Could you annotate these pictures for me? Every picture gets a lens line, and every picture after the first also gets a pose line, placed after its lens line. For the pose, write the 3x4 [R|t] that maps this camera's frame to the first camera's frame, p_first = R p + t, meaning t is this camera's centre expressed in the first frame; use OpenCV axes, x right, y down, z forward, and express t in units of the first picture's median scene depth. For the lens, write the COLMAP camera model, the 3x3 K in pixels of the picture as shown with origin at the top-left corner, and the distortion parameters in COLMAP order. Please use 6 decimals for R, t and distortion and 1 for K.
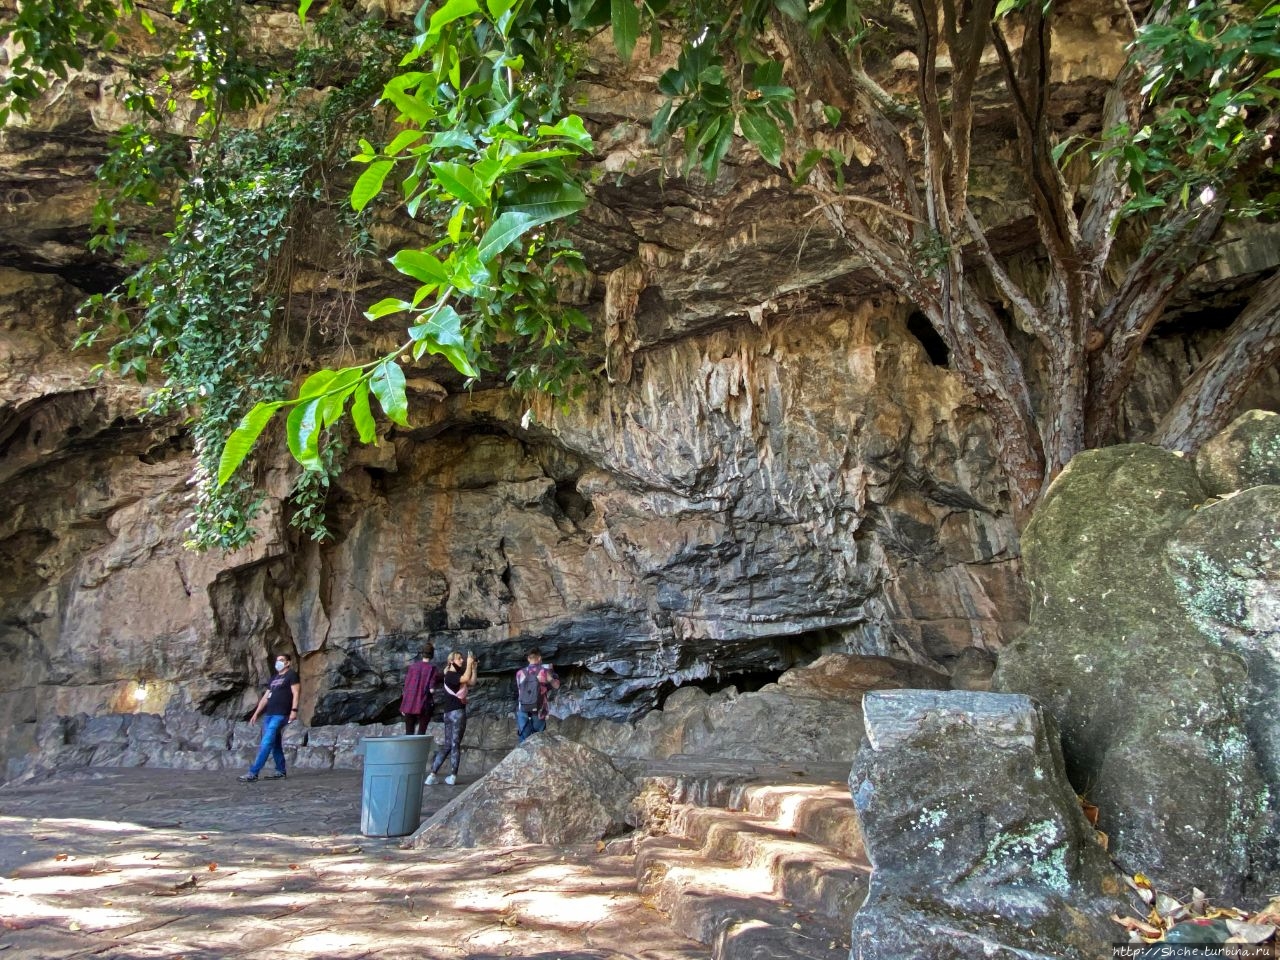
lens RADIAL K [[674.7, 0, 640.0], [0, 674.7, 480.0], [0, 0, 1]] dist [0.061622, -0.000047]
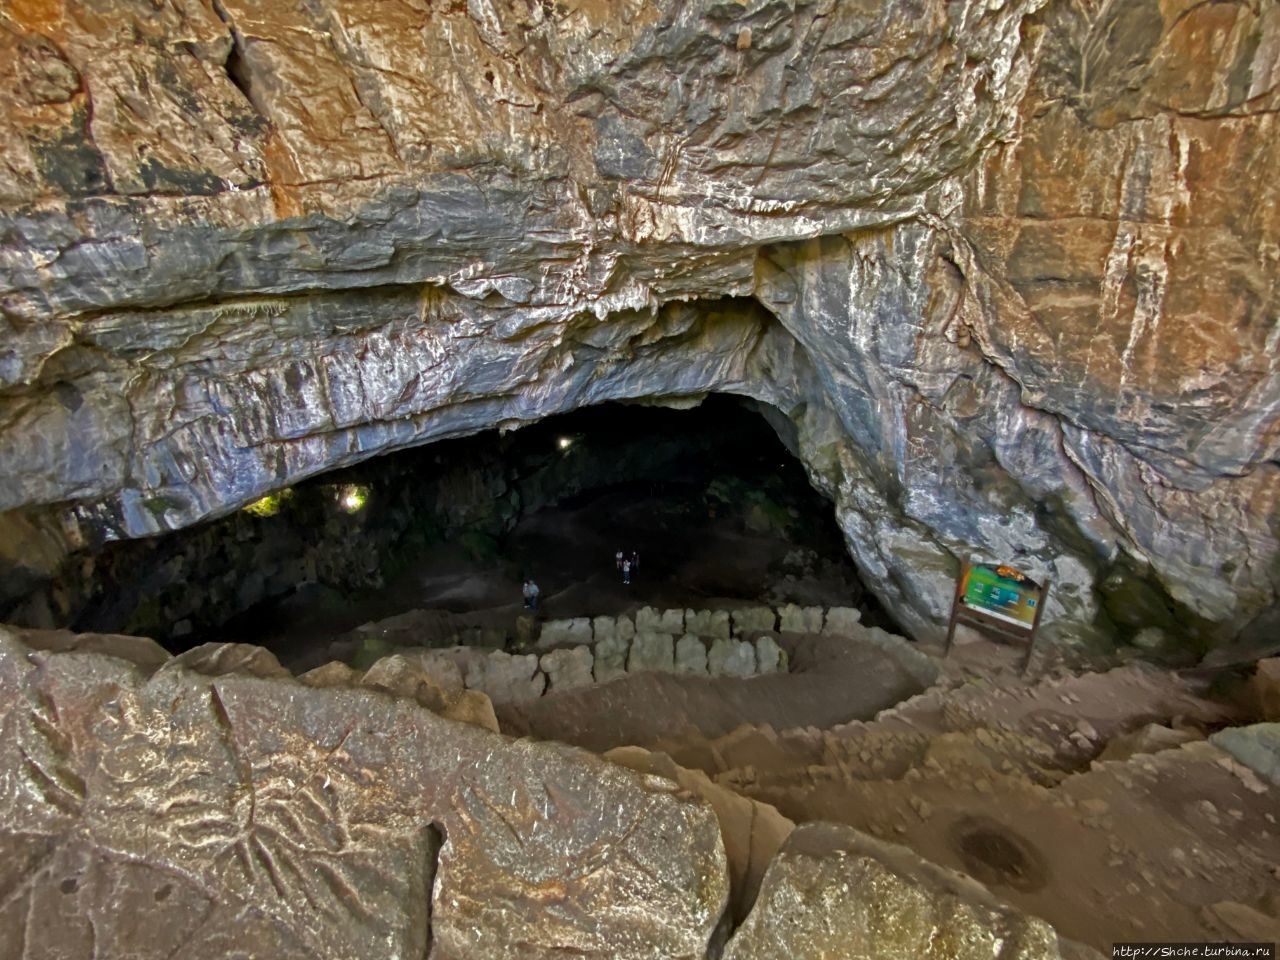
lens RADIAL K [[513.0, 0, 640.0], [0, 513.0, 480.0], [0, 0, 1]] dist [0.029704, -0.026012]
pose [[0.947820, -0.094087, 0.304606, -0.081262], [-0.102150, 0.815458, 0.569732, 0.149376], [-0.301998, -0.571119, 0.763296, 0.544915]]
